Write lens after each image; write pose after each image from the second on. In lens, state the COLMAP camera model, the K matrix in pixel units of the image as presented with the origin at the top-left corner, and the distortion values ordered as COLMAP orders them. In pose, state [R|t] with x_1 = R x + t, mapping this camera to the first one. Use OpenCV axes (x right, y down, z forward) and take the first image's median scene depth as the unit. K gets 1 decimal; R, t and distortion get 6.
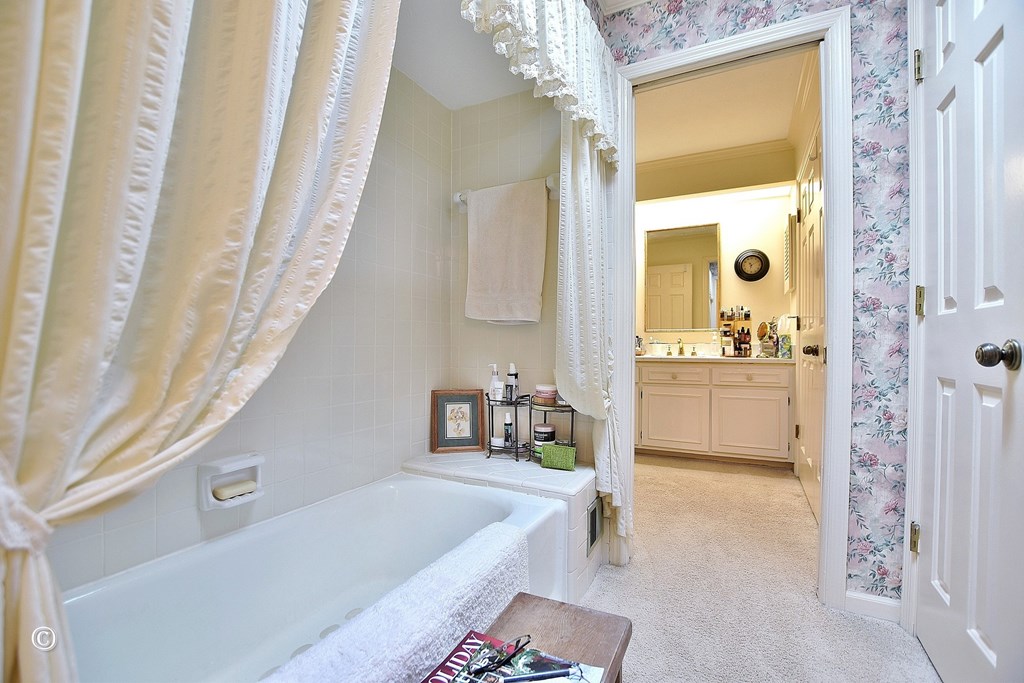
lens RADIAL K [[464.5, 0, 512.0], [0, 464.5, 341.5], [0, 0, 1]] dist [-0.014860, -0.004872]
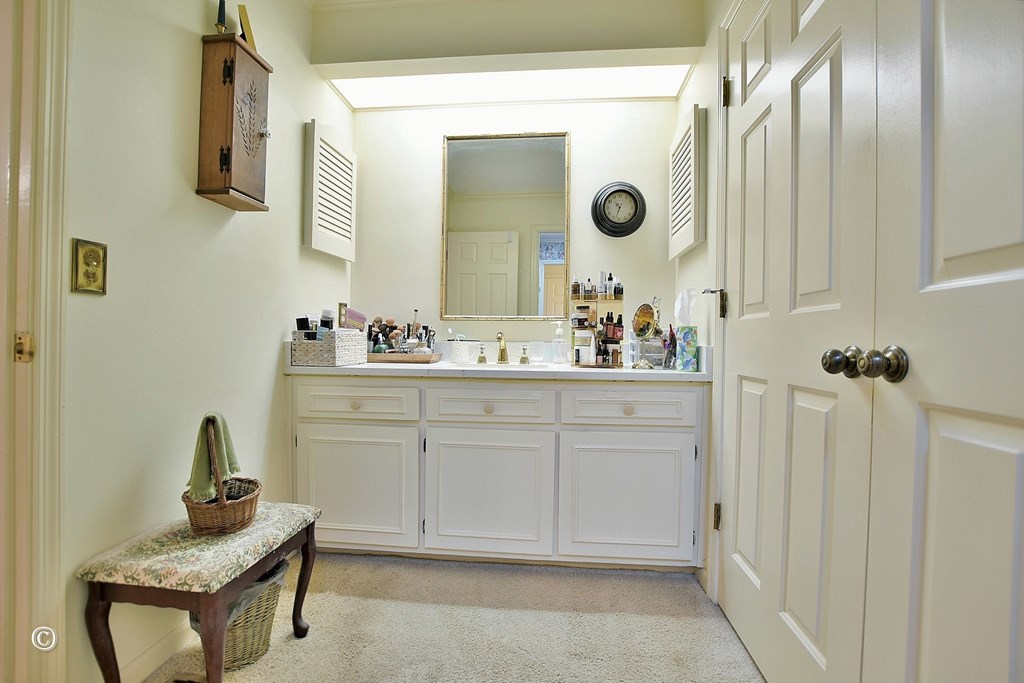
lens RADIAL K [[464.5, 0, 512.0], [0, 464.5, 341.5], [0, 0, 1]] dist [-0.014860, -0.004872]
pose [[0.931569, 0.016247, 0.363202, 0.193979], [-0.015641, 0.999867, -0.004610, 0.007545], [-0.363229, -0.001387, 0.931699, 0.534282]]
